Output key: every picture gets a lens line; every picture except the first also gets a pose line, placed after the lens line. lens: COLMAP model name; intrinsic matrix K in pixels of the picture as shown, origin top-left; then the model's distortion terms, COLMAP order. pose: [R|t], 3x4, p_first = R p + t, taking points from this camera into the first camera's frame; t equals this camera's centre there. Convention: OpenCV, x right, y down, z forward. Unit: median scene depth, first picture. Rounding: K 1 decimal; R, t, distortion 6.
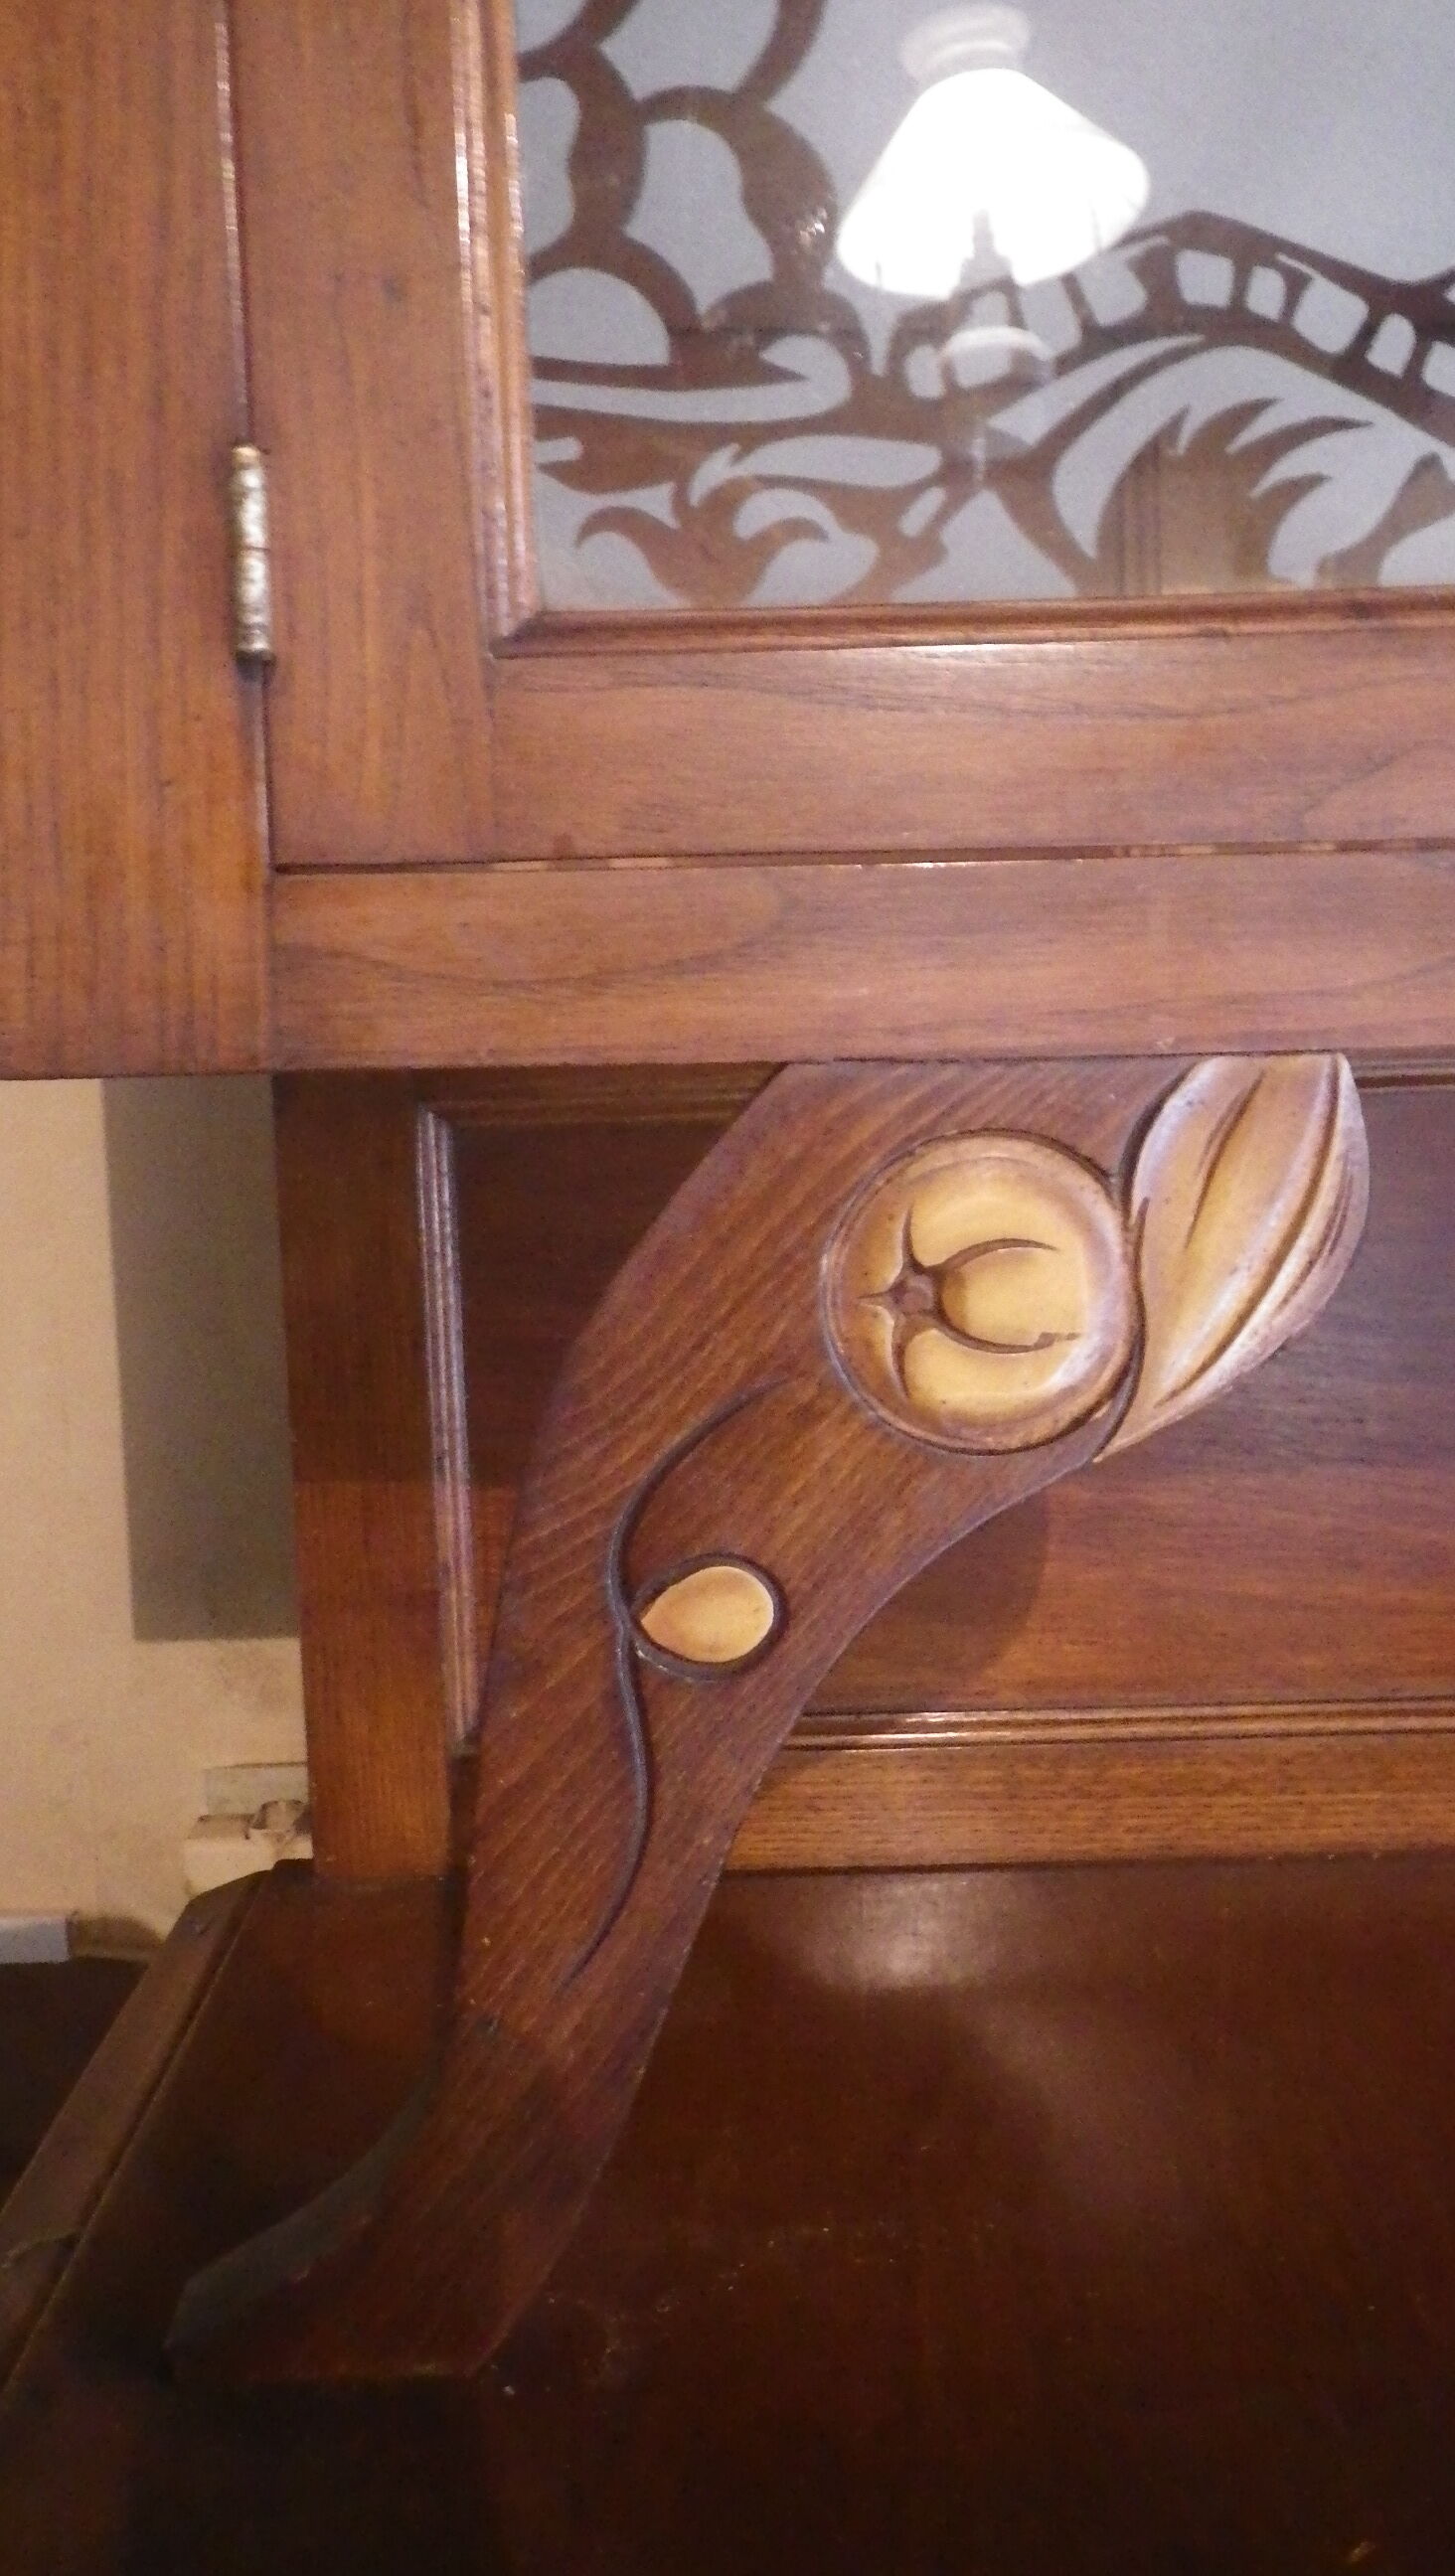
lens RADIAL K [[2140.9, 0, 738.1], [0, 2140.9, 1169.5], [0, 0, 1]] dist [0.001377, 0.004457]
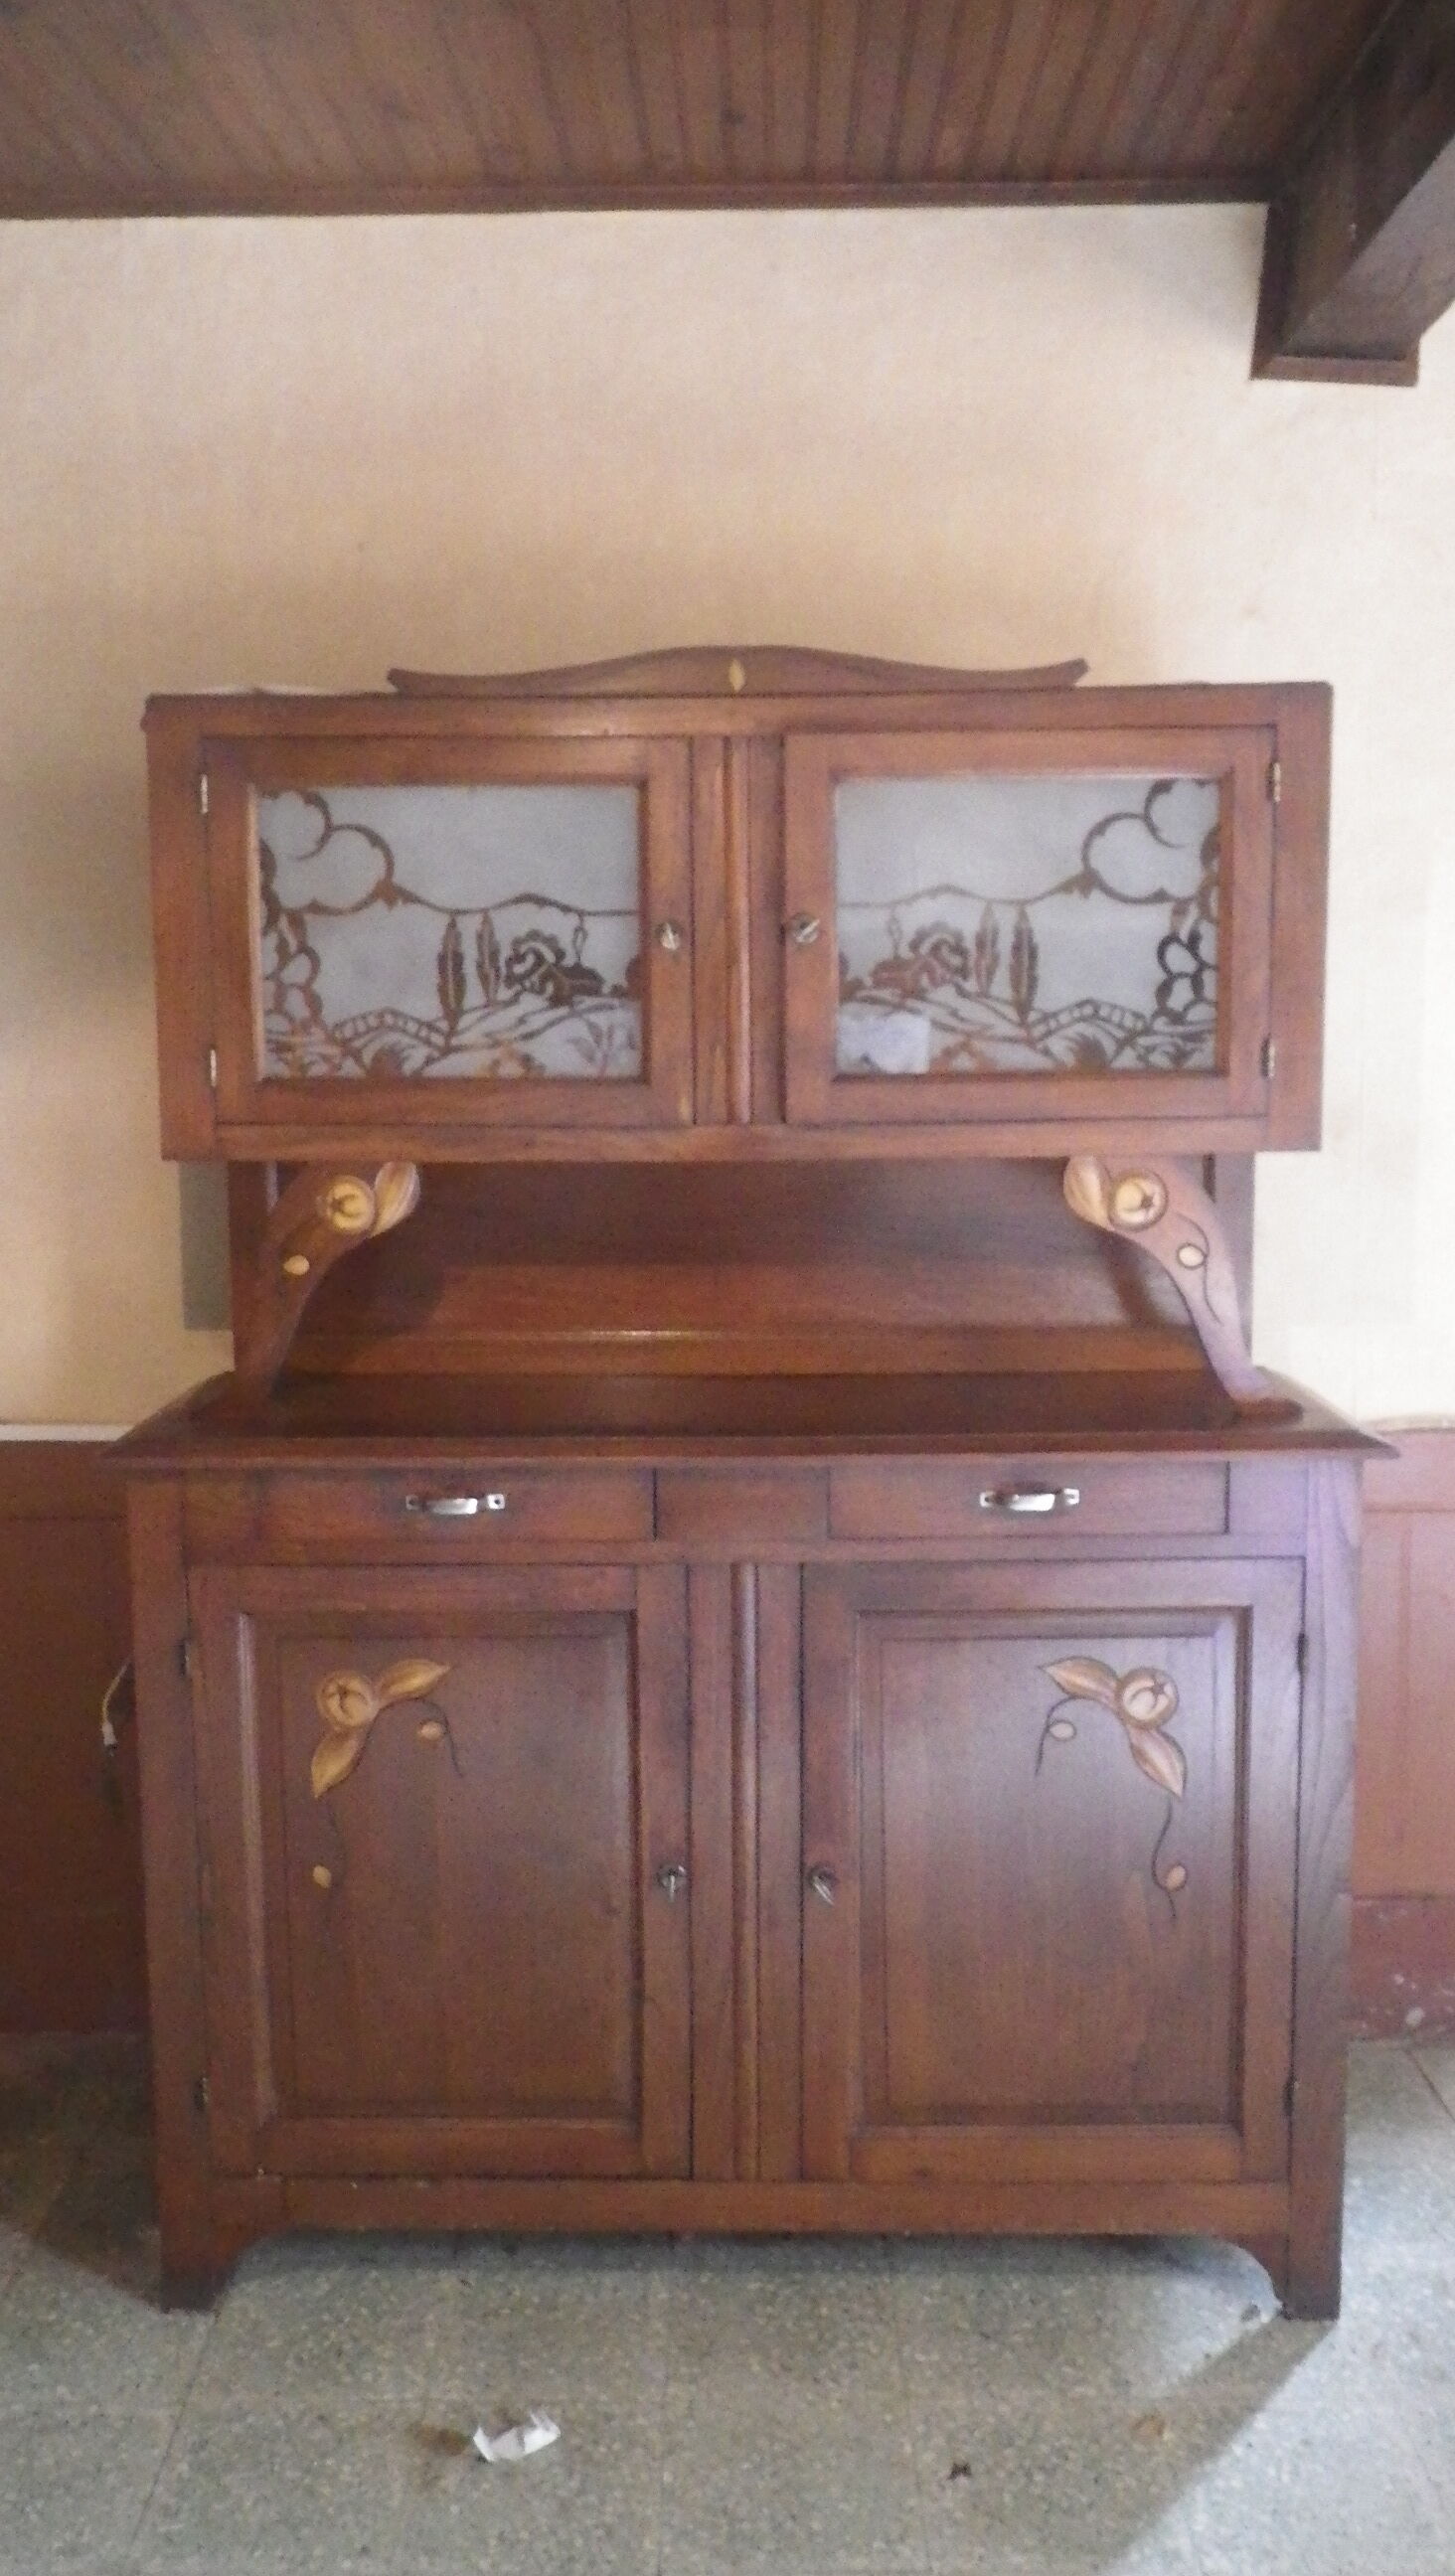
lens RADIAL K [[2140.9, 0, 723.4], [0, 2140.9, 1262.6], [0, 0, 1]] dist [0.001377, 0.004457]
pose [[0.999514, 0.026536, -0.016369, 1.169796], [-0.026152, 0.999388, 0.023217, 0.052785], [0.016975, -0.022778, 0.999596, -4.428519]]
